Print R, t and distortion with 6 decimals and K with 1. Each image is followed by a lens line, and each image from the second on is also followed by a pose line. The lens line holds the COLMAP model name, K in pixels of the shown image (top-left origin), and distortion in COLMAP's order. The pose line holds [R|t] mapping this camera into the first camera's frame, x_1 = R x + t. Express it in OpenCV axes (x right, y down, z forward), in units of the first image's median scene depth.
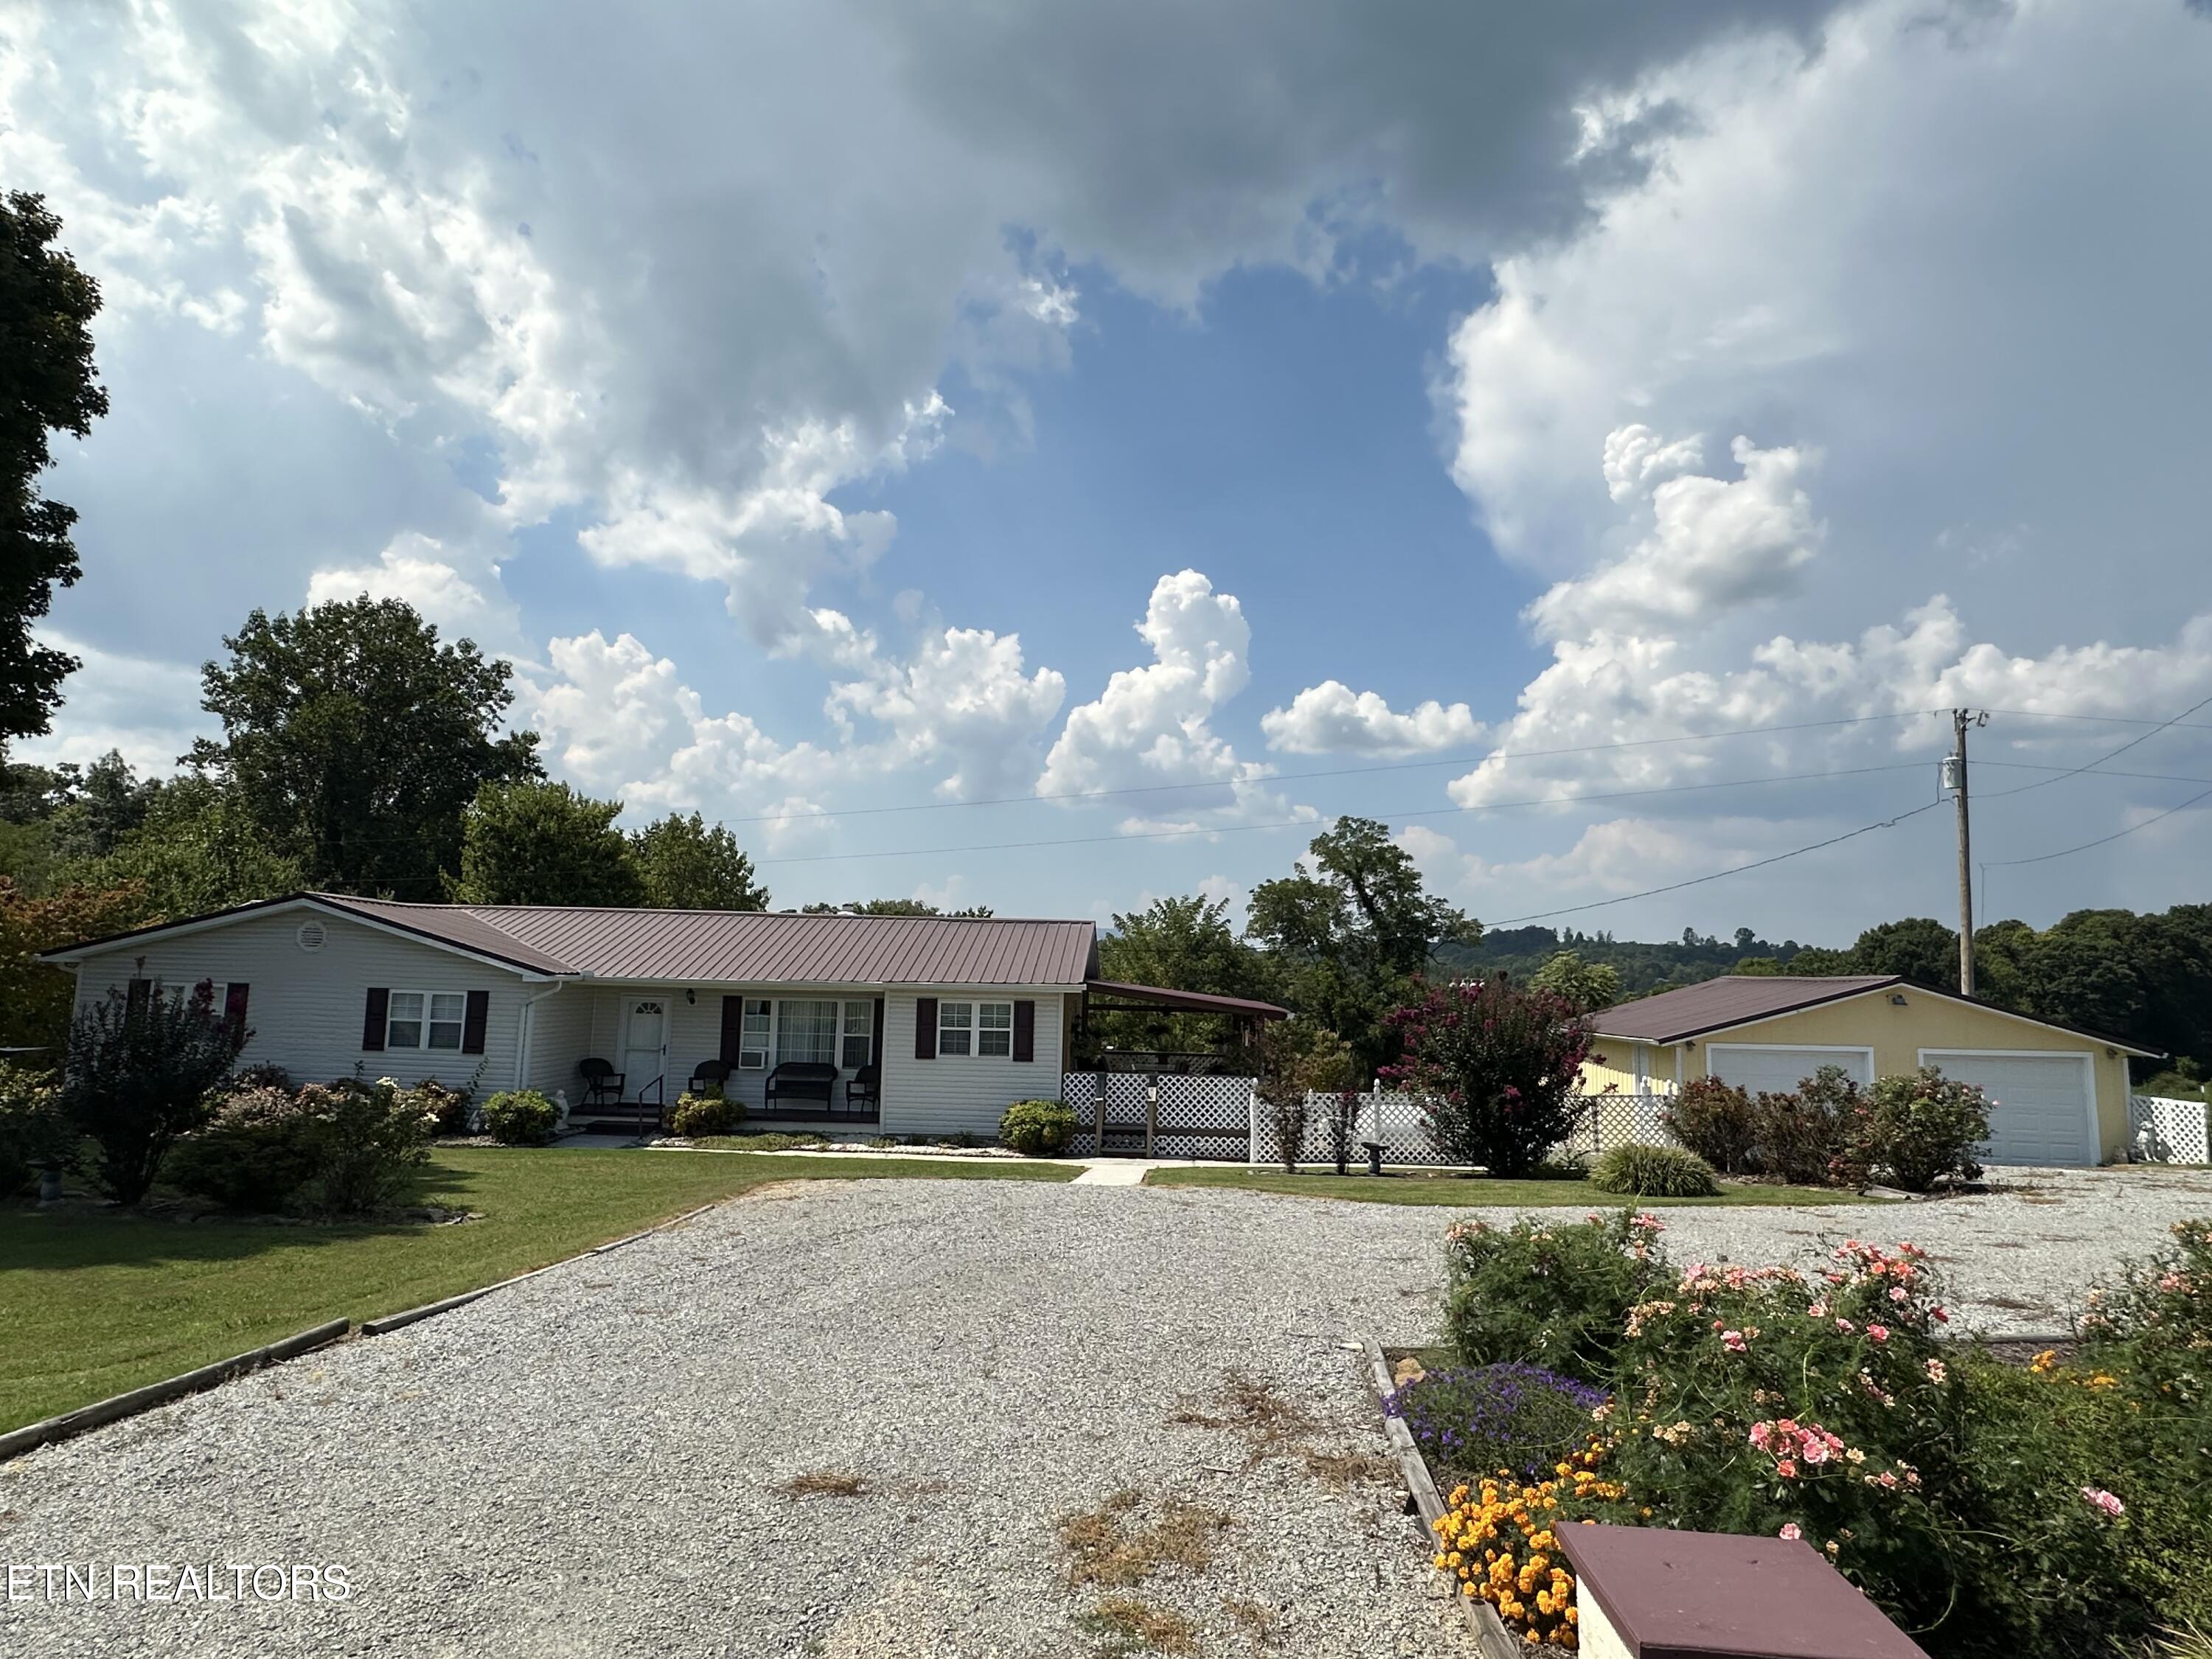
lens RADIAL K [[1220.1, 0, 1107.7], [0, 1220.1, 840.7], [0, 0, 1]] dist [0.000757, -0.003985]
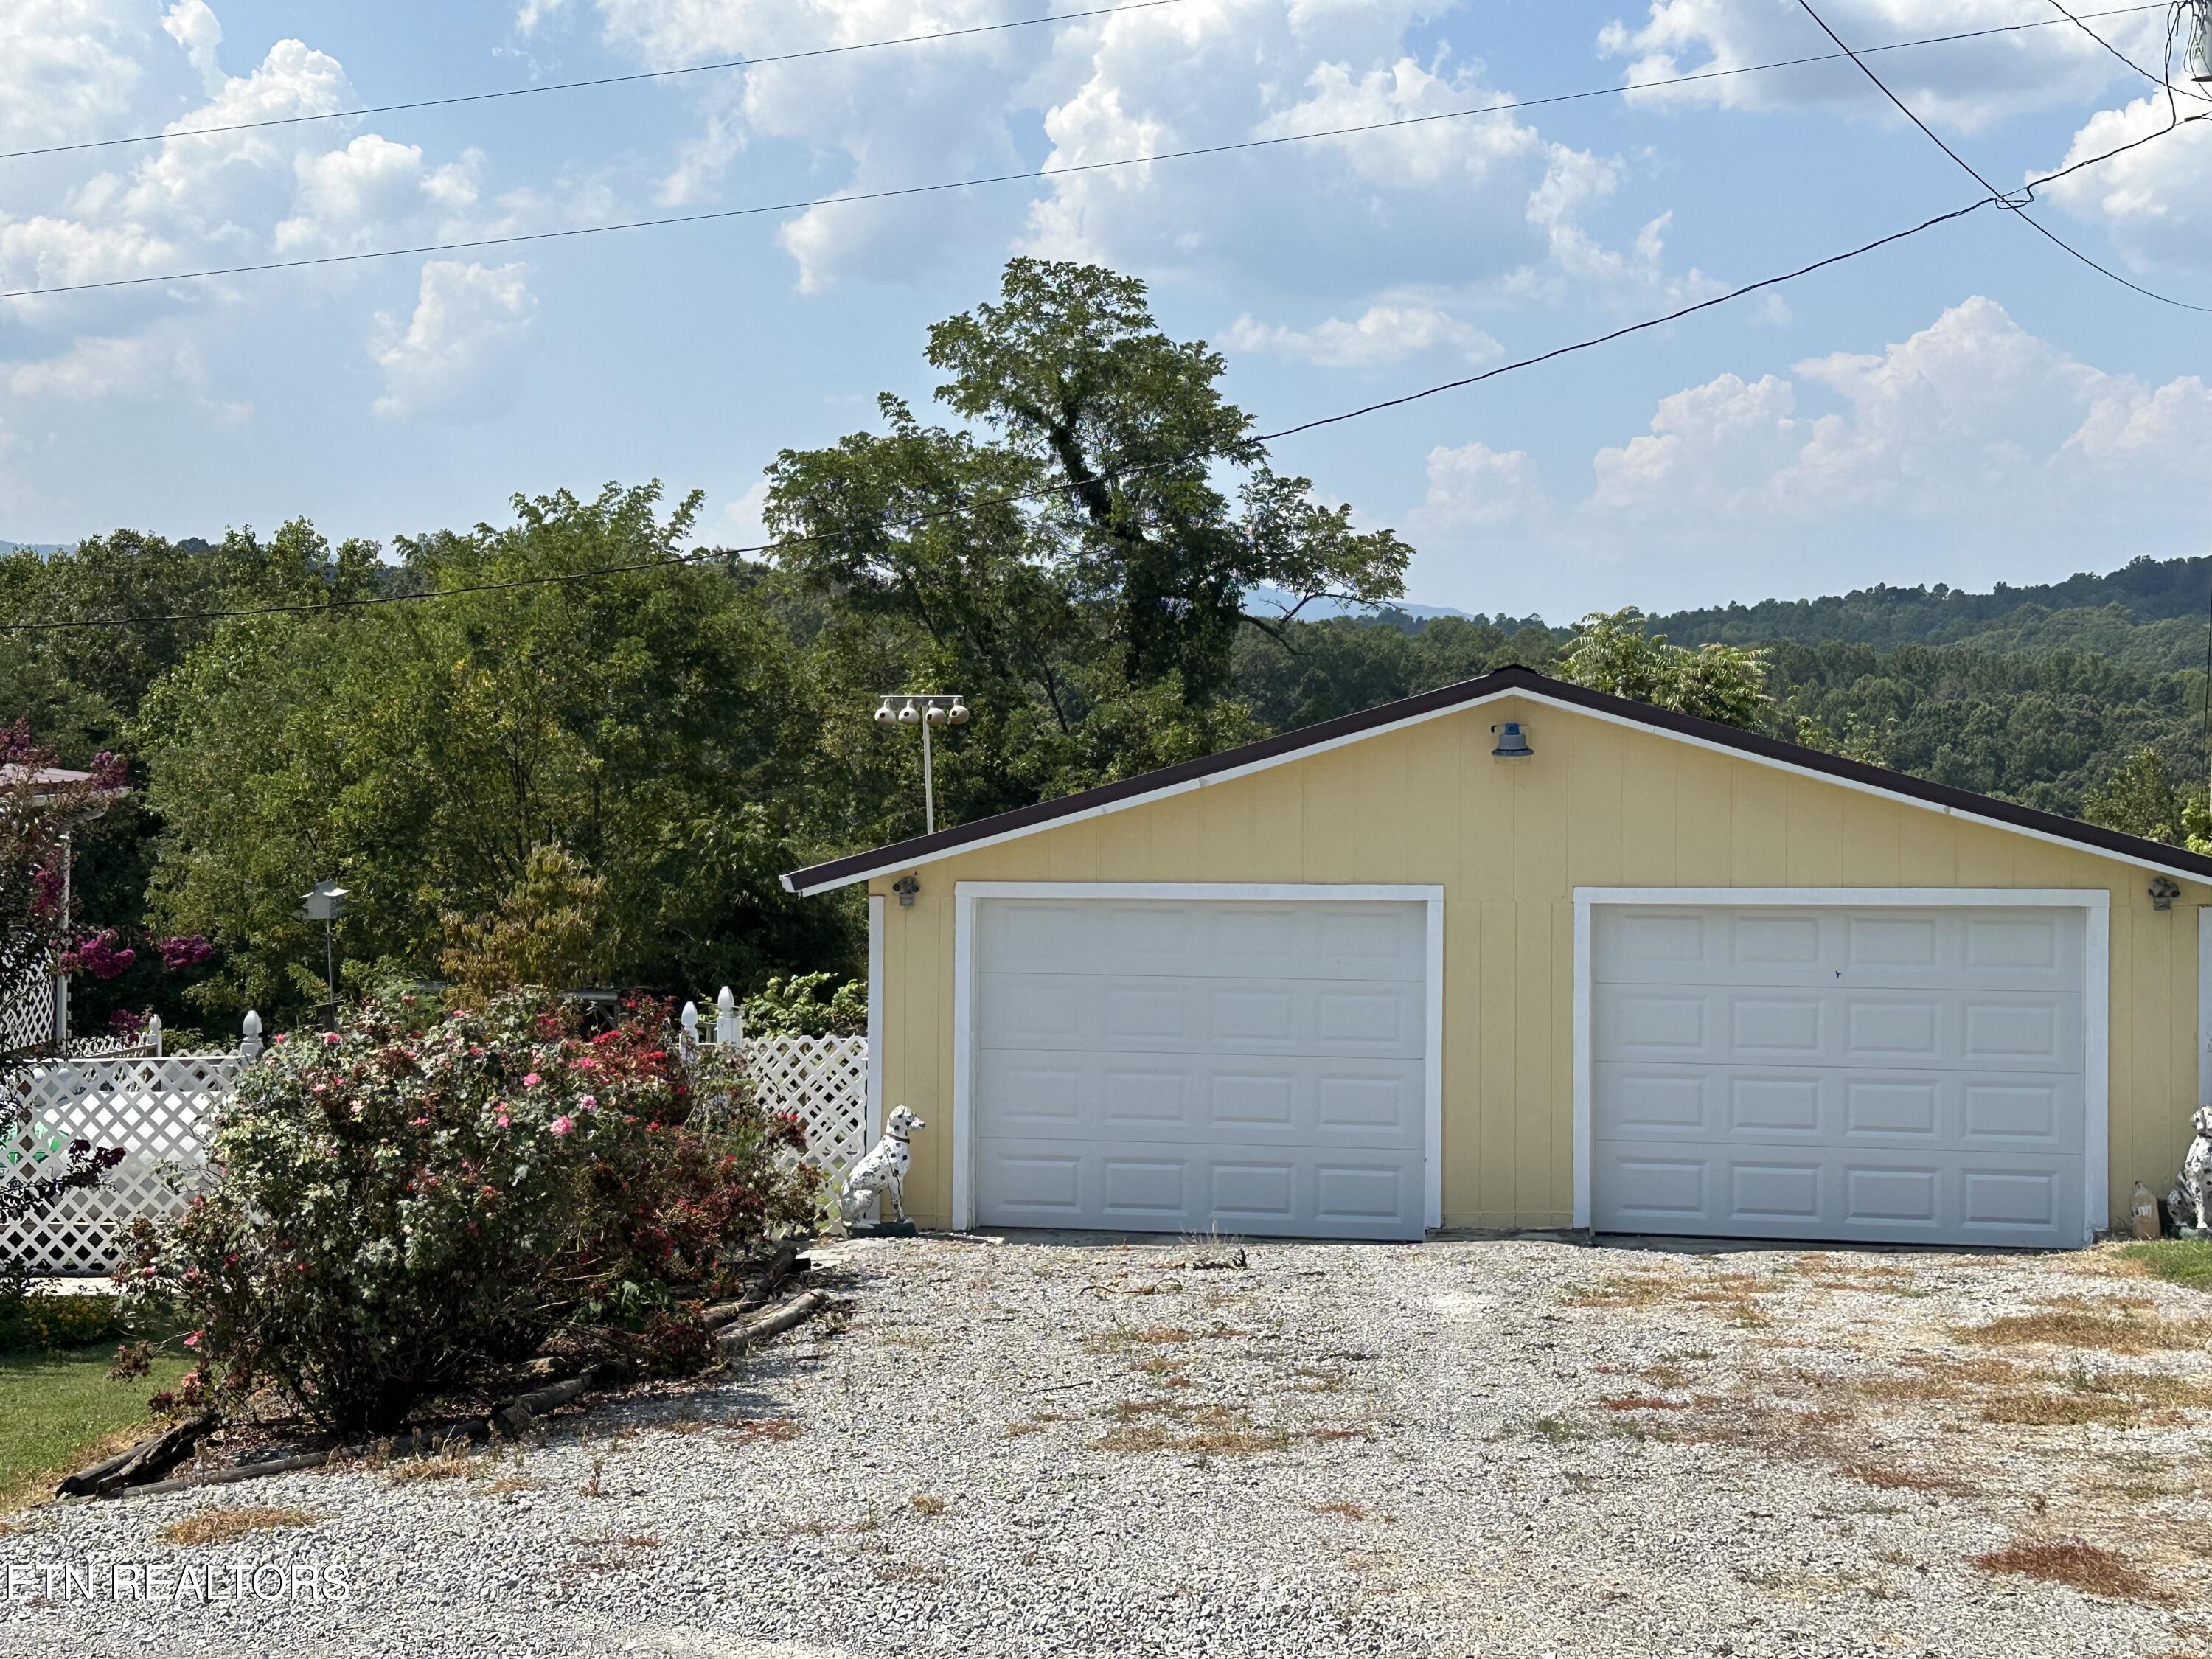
lens RADIAL K [[2937.8, 0, 1083.4], [0, 2937.8, 839.7], [0, 0, 1]] dist [0.140861, 0.000000]
pose [[0.999100, -0.018497, -0.038166, 0.420817], [0.024268, 0.987339, 0.156757, 0.024437], [0.034784, -0.157542, 0.986899, 0.170991]]
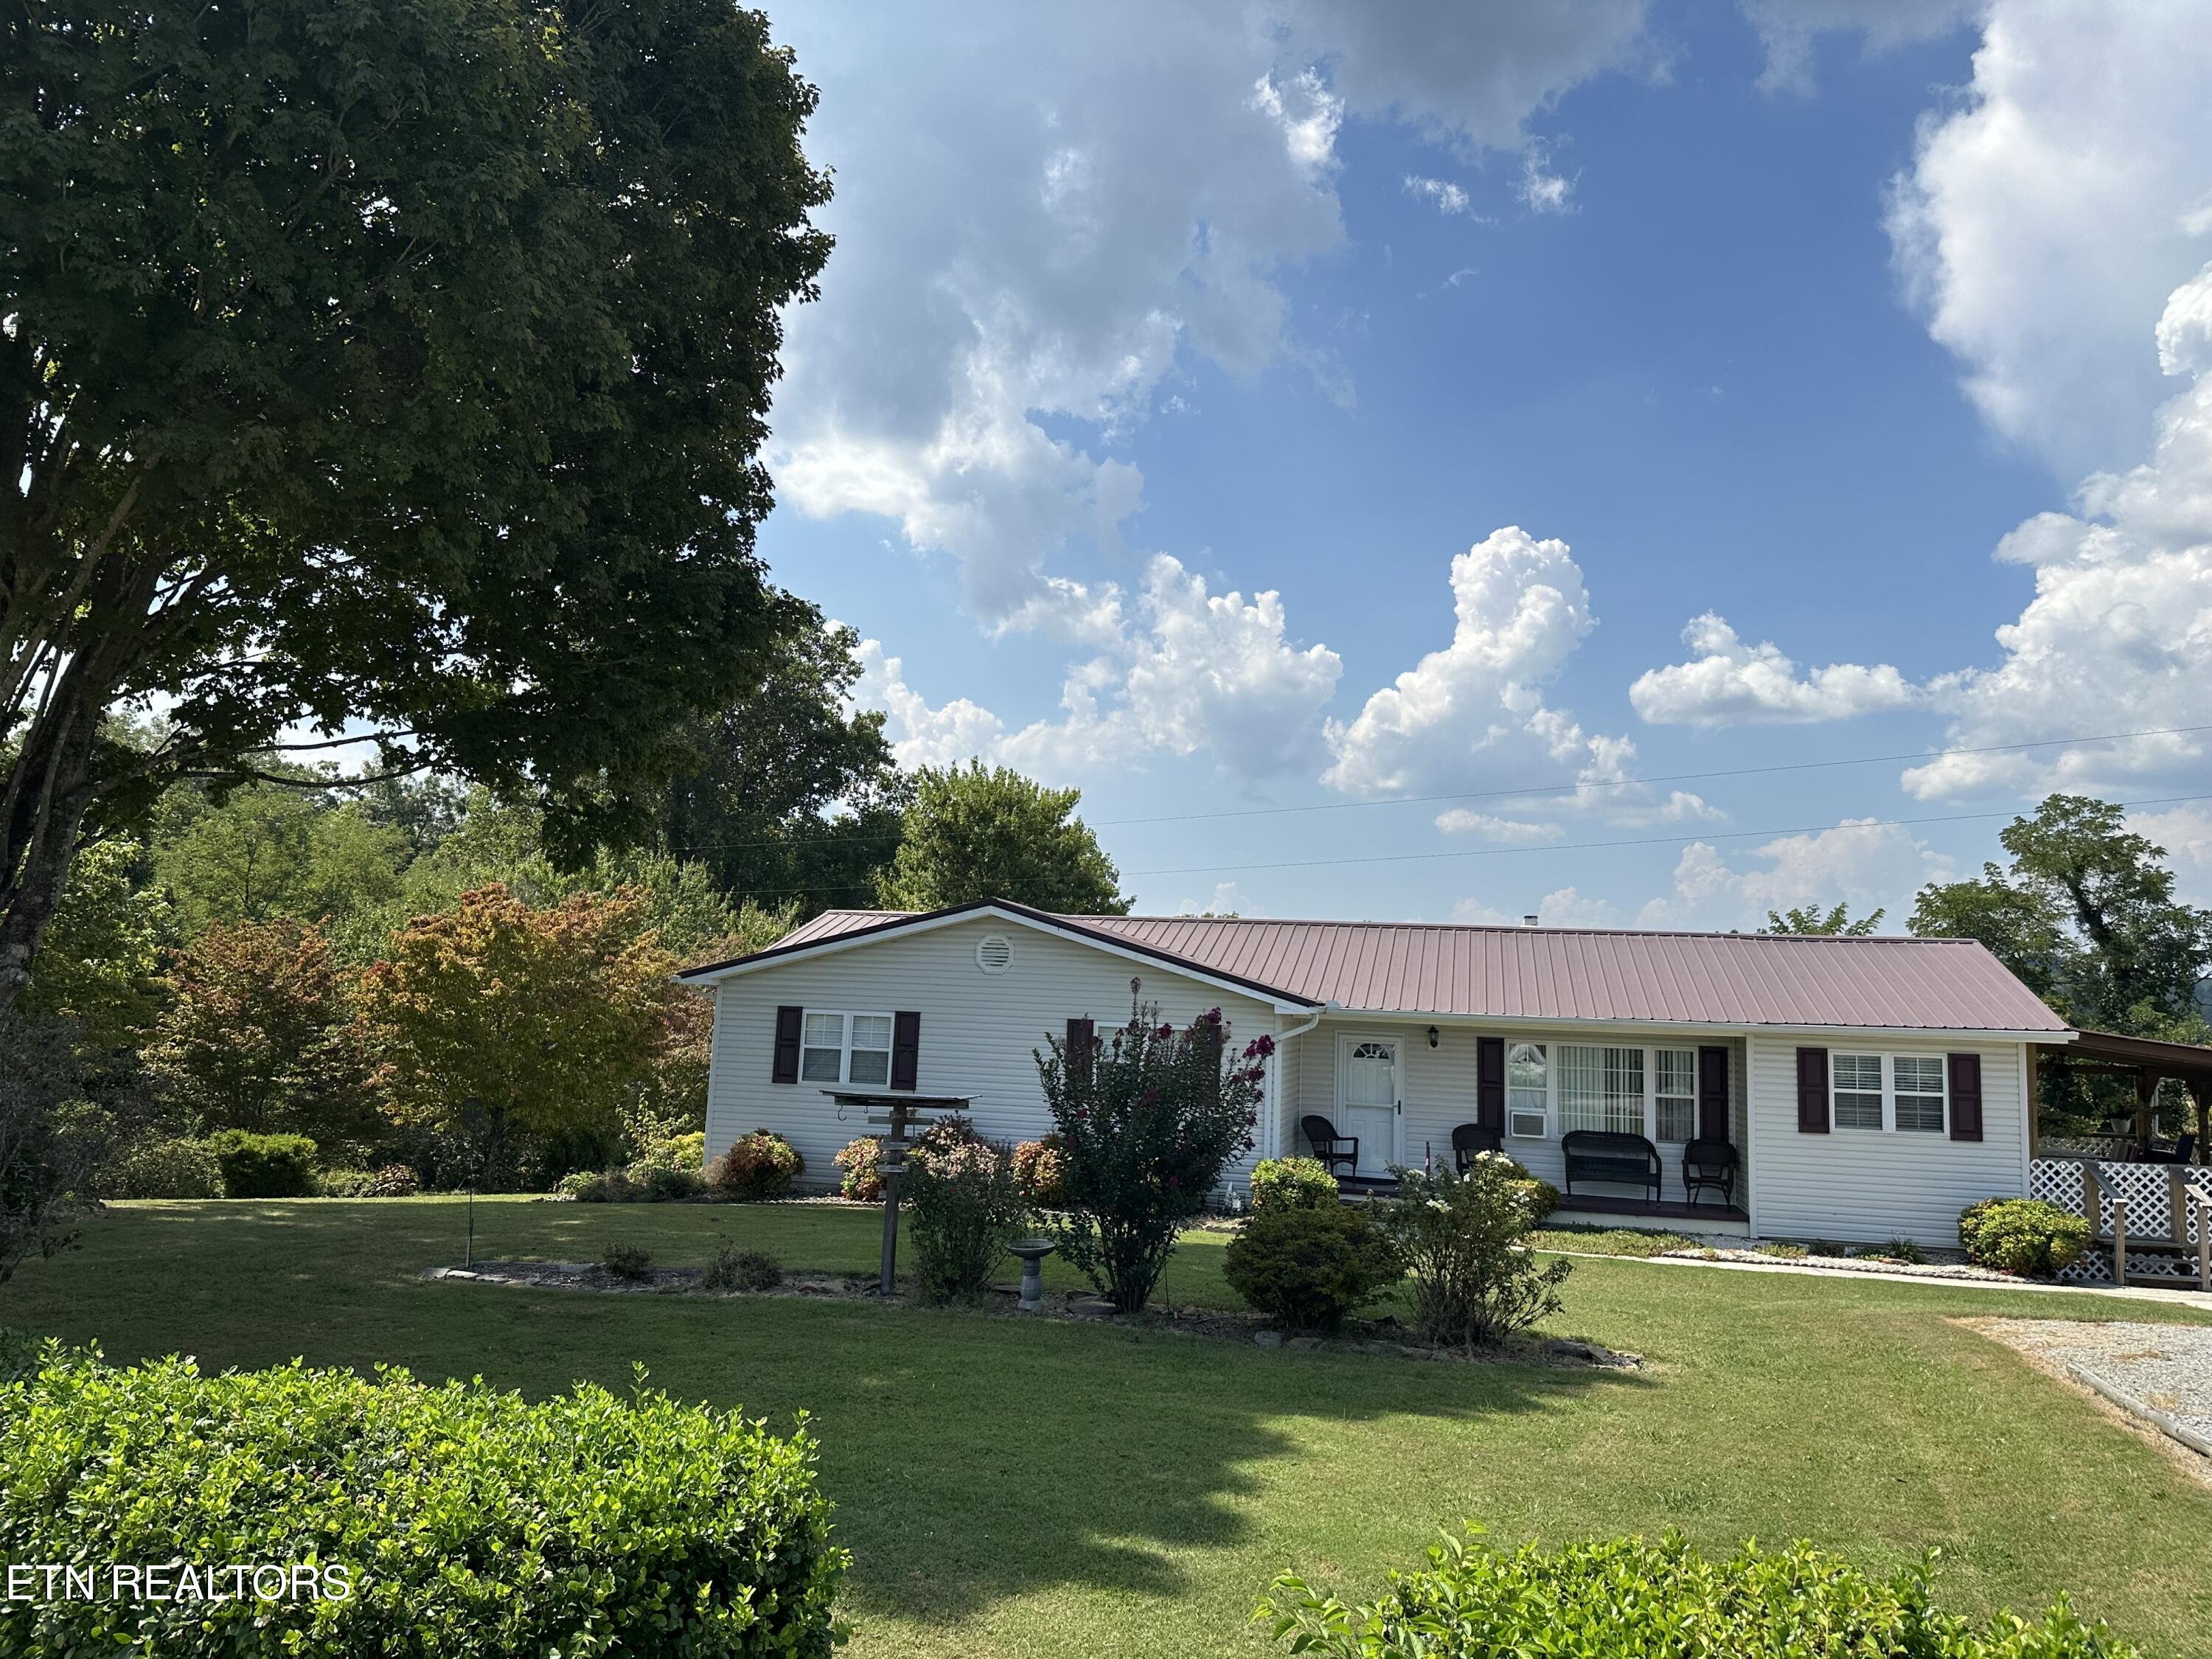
lens RADIAL K [[1526.5, 0, 1112.9], [0, 1526.5, 820.3], [0, 0, 1]] dist [0.050425, -0.063815]
pose [[0.979750, -0.011613, -0.199889, -0.278128], [0.008945, 0.999858, -0.014247, 0.005075], [0.200026, 0.012170, 0.979715, 0.031897]]
